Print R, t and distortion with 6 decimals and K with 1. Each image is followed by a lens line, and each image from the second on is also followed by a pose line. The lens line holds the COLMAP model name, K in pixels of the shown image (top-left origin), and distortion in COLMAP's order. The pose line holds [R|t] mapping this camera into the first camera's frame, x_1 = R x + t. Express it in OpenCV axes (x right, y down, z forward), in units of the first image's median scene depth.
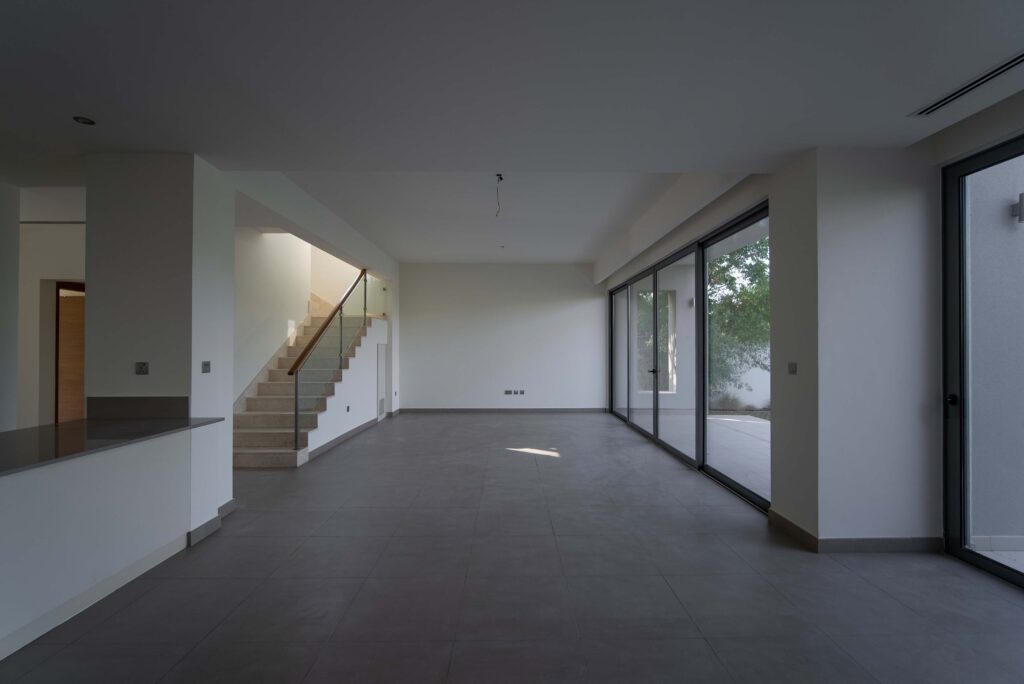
lens RADIAL K [[459.9, 0, 514.3], [0, 459.9, 344.6], [0, 0, 1]] dist [-0.002199, -0.000259]
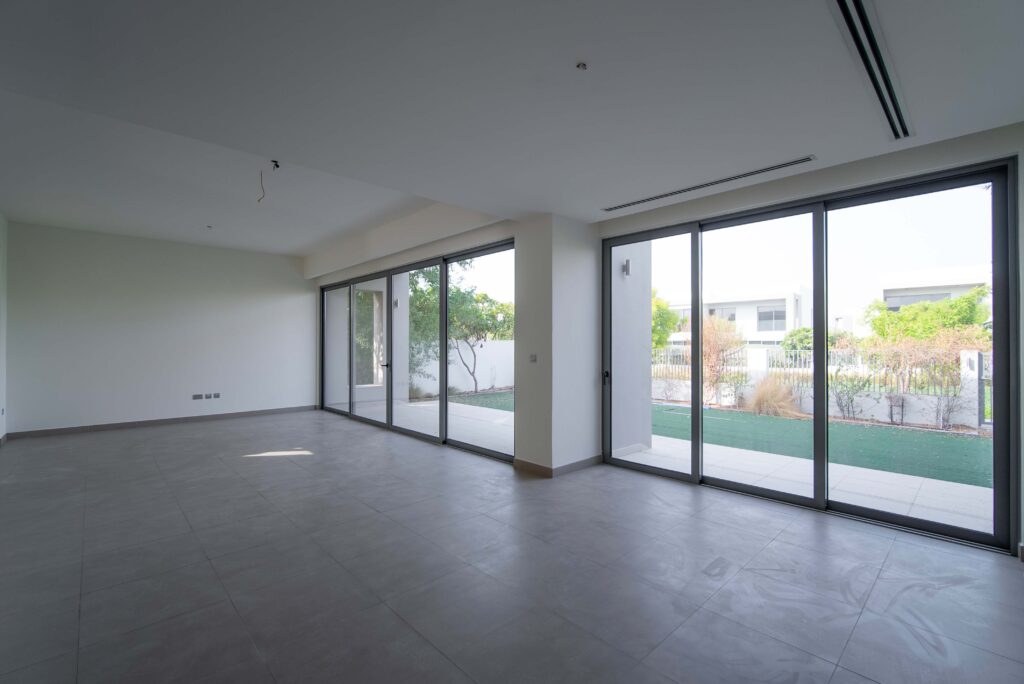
lens RADIAL K [[459.9, 0, 511.7], [0, 459.9, 343.9], [0, 0, 1]] dist [-0.002199, -0.000259]
pose [[0.737890, -0.000602, 0.674921, -0.209147], [-0.004361, 0.999974, 0.005660, -0.001231], [-0.674907, -0.007120, 0.737869, -0.018080]]
